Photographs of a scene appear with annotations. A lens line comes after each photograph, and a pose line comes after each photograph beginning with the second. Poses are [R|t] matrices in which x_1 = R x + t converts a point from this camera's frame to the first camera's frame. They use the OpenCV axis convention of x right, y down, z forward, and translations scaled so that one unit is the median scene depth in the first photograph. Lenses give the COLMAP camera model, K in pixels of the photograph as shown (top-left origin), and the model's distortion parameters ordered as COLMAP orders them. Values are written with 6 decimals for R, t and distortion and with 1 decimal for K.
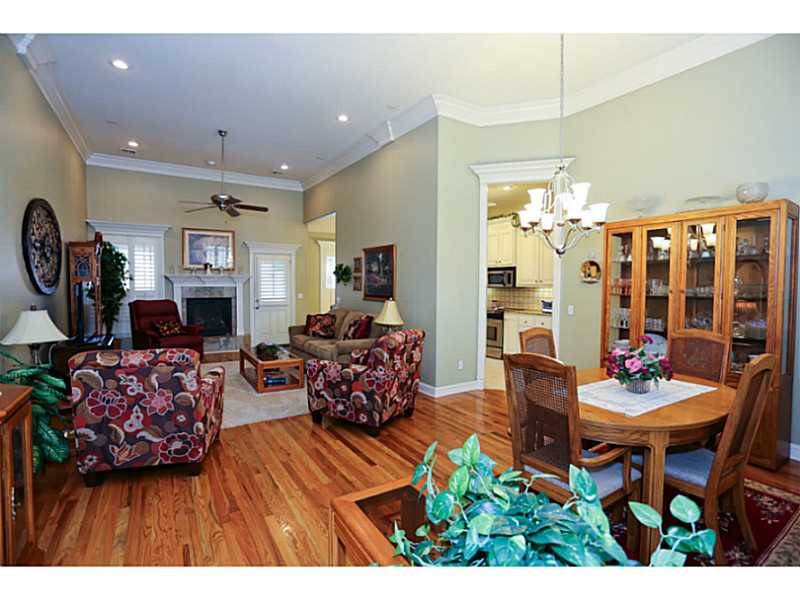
lens RADIAL K [[388.0, 0, 397.7], [0, 388.0, 299.6], [0, 0, 1]] dist [-0.077854, 0.036923]
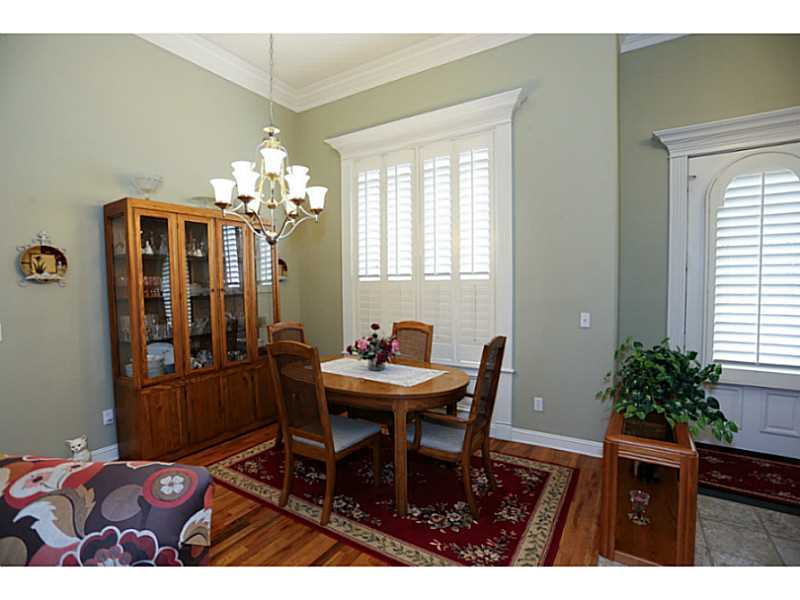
lens RADIAL K [[388.0, 0, 397.7], [0, 388.0, 299.6], [0, 0, 1]] dist [-0.077854, 0.036923]
pose [[-0.430281, -0.038021, 0.901894, -0.156687], [0.040456, 0.997296, 0.061344, -0.017522], [-0.901788, 0.062883, -0.427579, 0.440051]]
